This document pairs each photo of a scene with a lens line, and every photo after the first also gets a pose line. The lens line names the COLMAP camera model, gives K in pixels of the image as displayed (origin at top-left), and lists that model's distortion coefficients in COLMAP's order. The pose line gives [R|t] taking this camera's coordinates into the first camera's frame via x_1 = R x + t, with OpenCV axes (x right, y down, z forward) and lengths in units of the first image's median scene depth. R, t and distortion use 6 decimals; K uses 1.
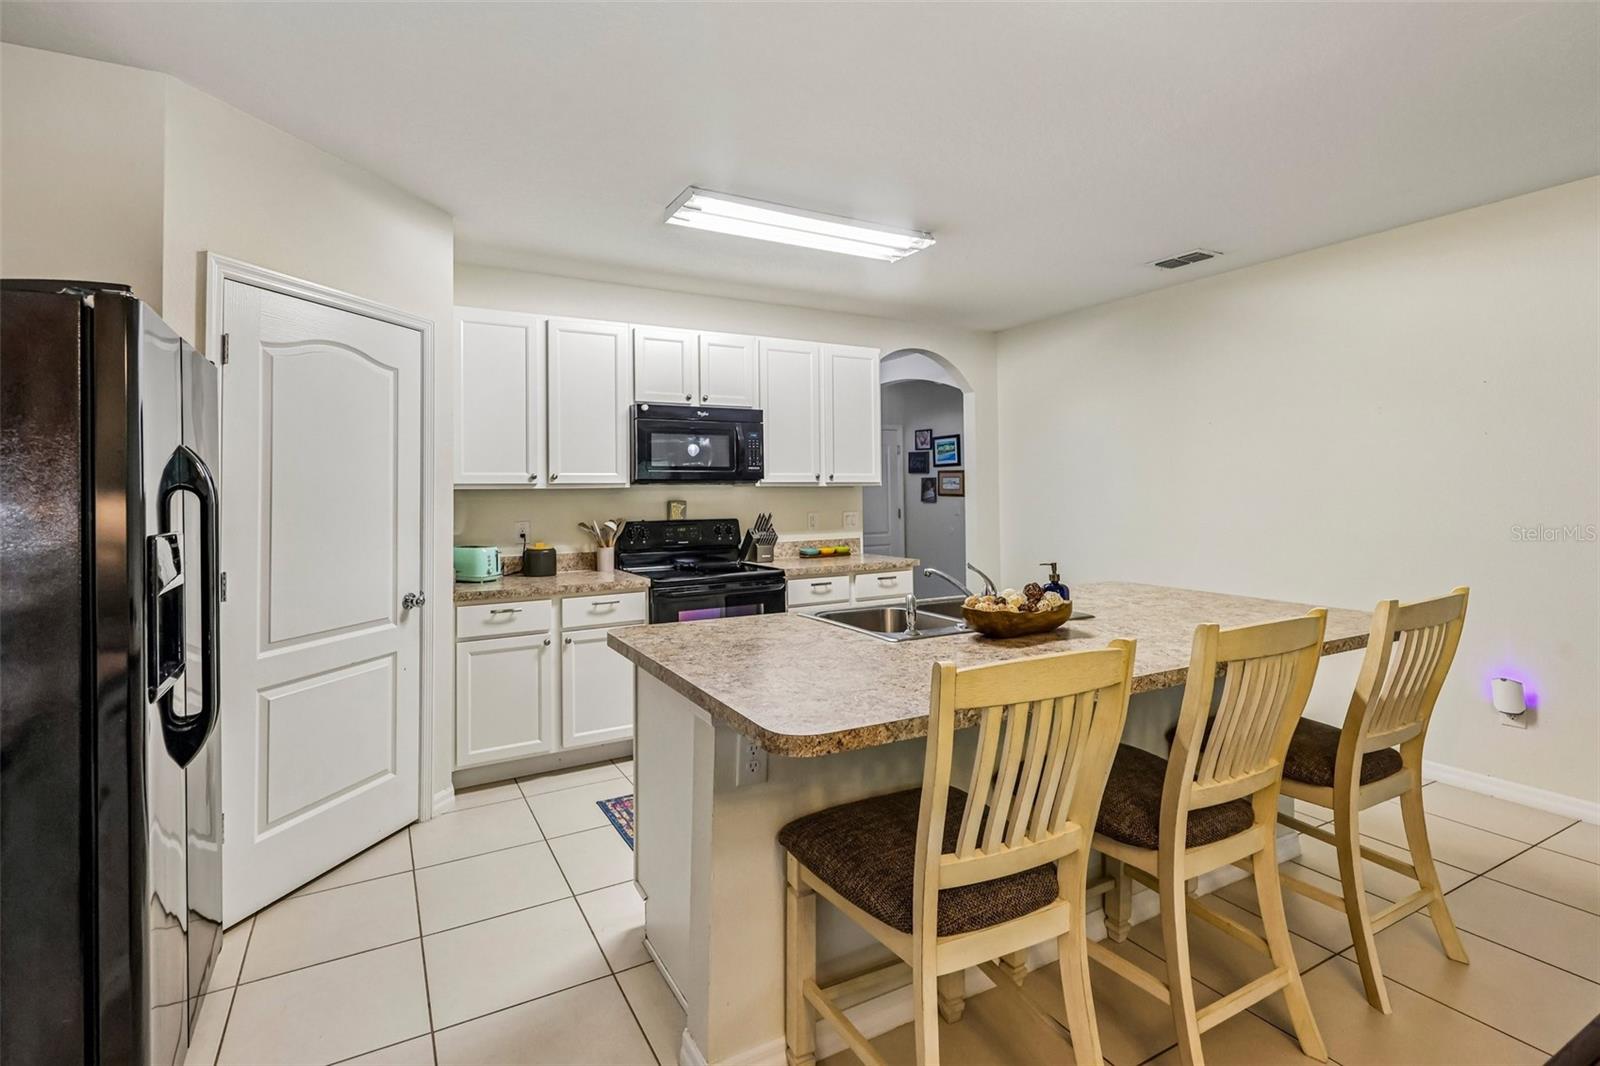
lens RADIAL K [[714.6, 0, 762.1], [0, 714.6, 483.4], [0, 0, 1]] dist [0.010865, -0.005961]
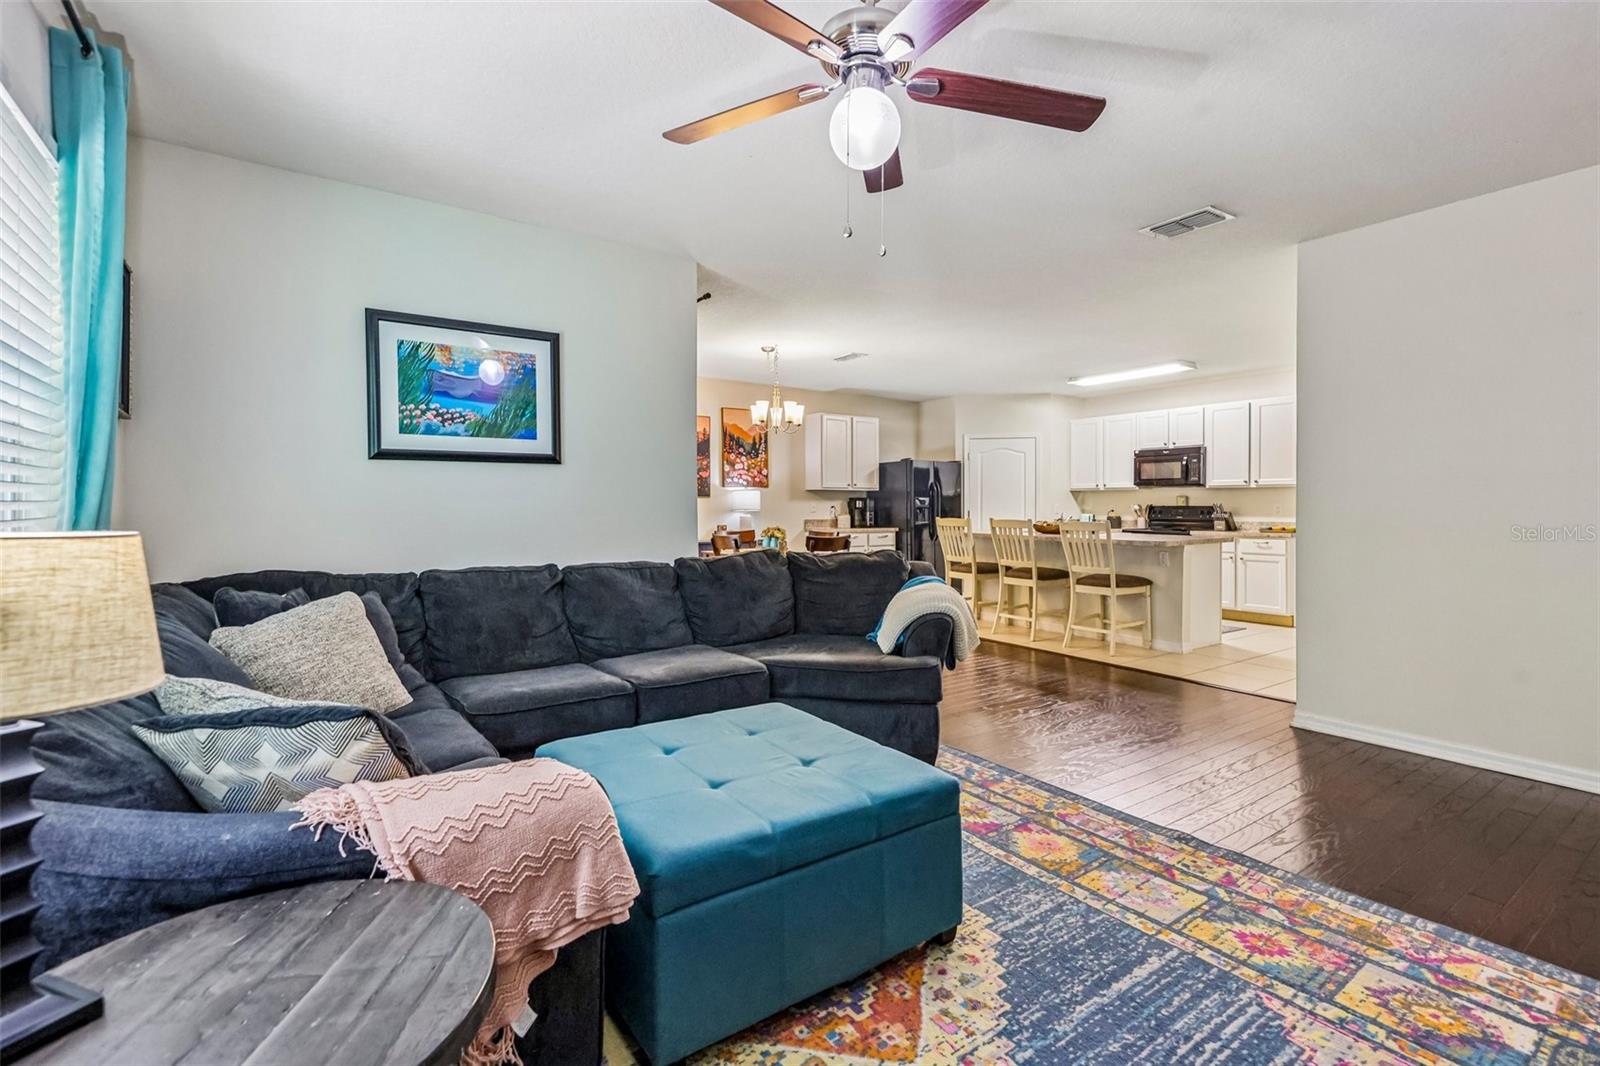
lens RADIAL K [[714.6, 0, 805.1], [0, 714.6, 499.5], [0, 0, 1]] dist [0.010865, -0.005961]
pose [[0.117471, 0.003962, -0.993068, 1.822836], [0.005005, 0.999977, 0.004582, 0.021866], [0.993064, -0.005509, 0.117449, -0.245980]]
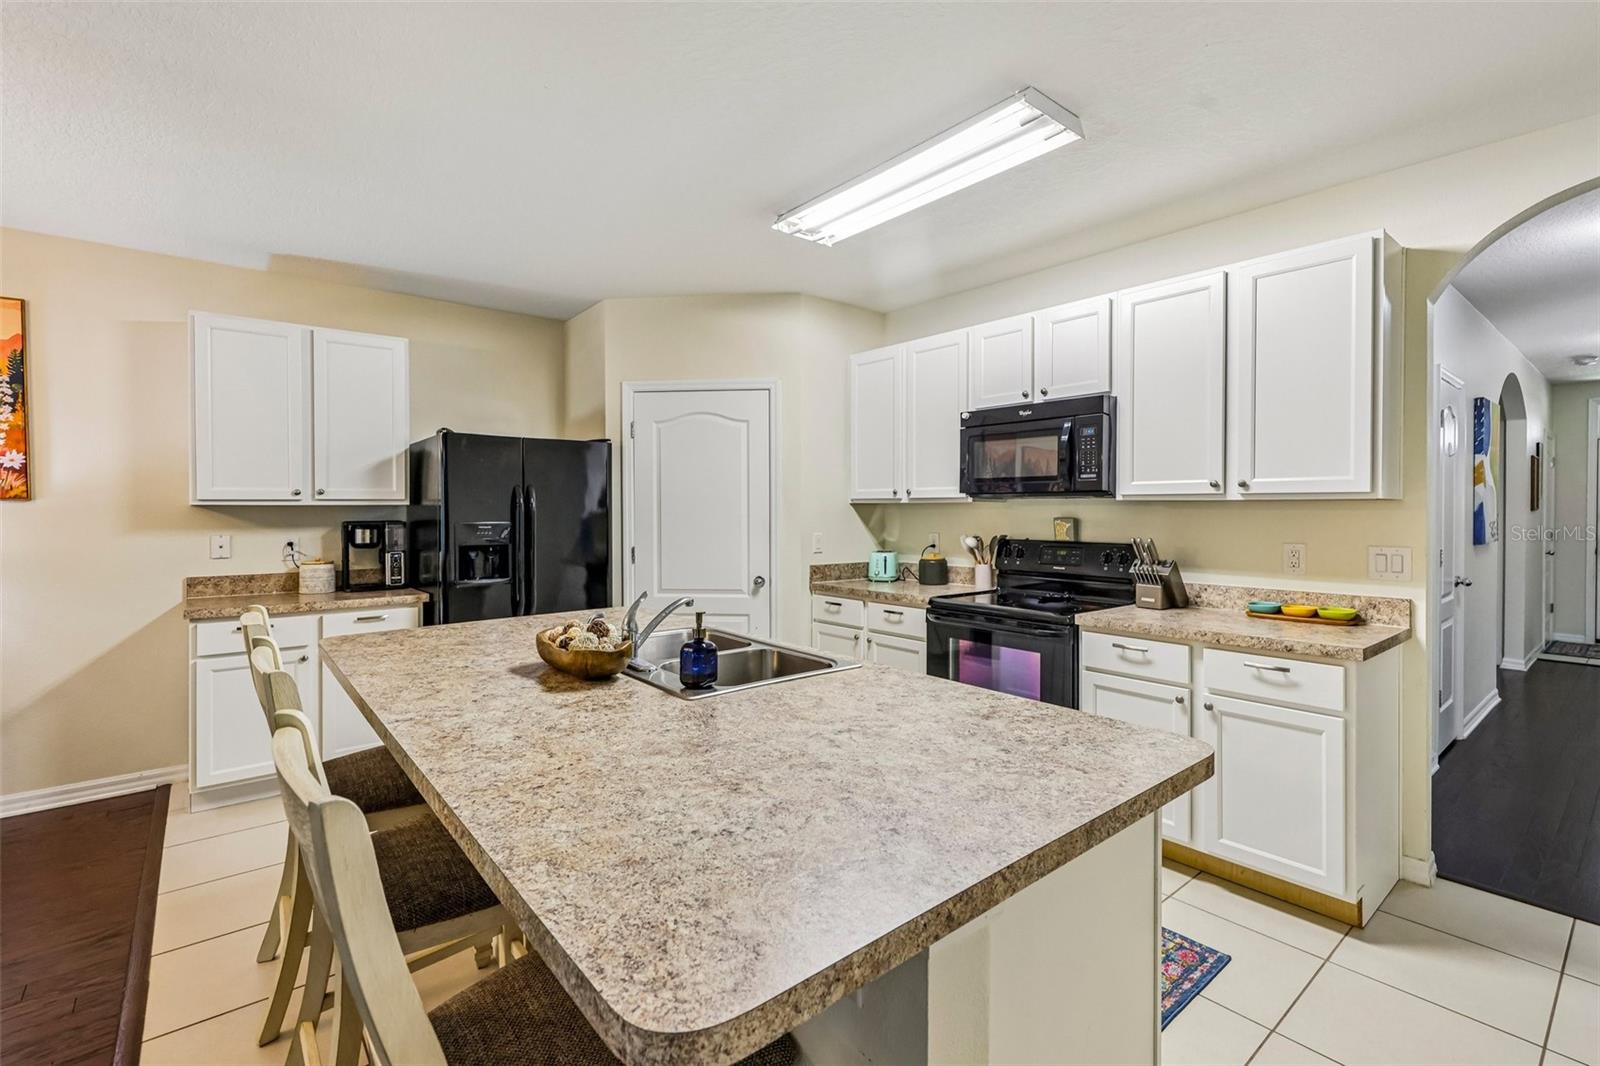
lens RADIAL K [[714.6, 0, 816.2], [0, 714.6, 509.3], [0, 0, 1]] dist [0.010865, -0.005961]
pose [[0.216976, 0.012682, -0.976095, 0.685372], [0.007571, 0.999864, 0.014674, 0.000488], [0.976148, -0.010574, 0.216850, 0.592457]]
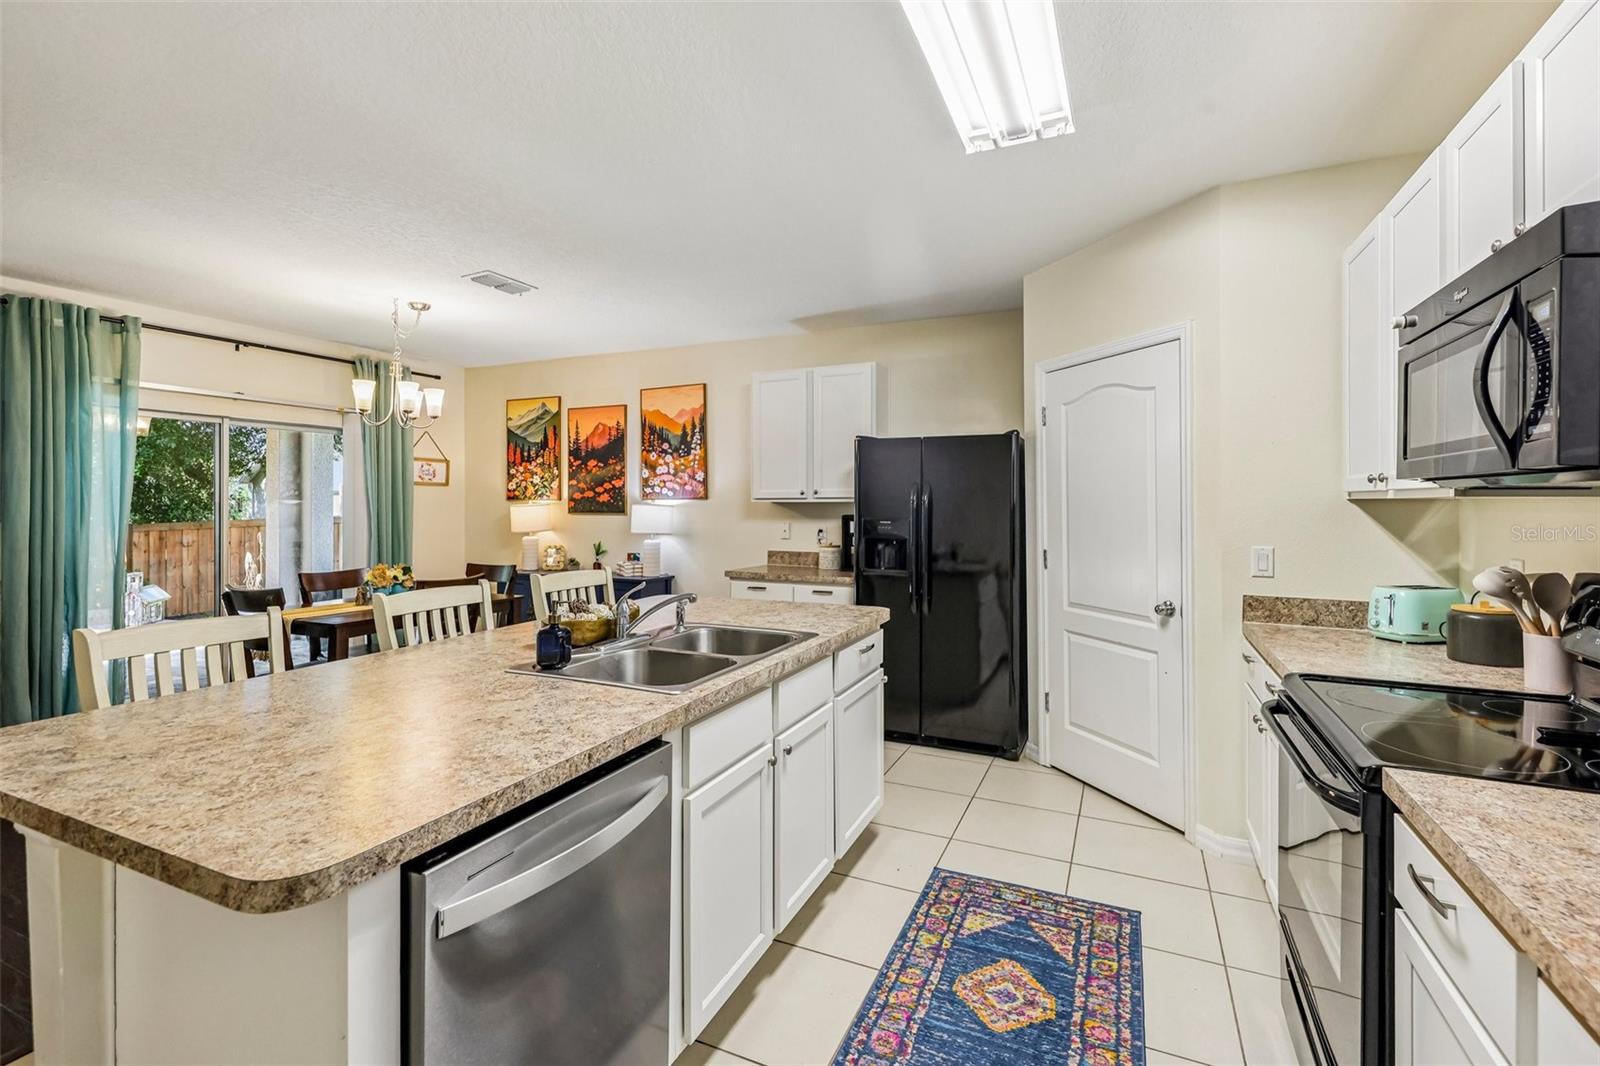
lens RADIAL K [[714.6, 0, 788.3], [0, 714.6, 494.5], [0, 0, 1]] dist [0.010865, -0.005961]
pose [[-0.795805, 0.004998, -0.605532, 0.412823], [0.014613, 0.999833, -0.010952, 0.003771], [0.605377, -0.017564, -0.795745, 1.106564]]
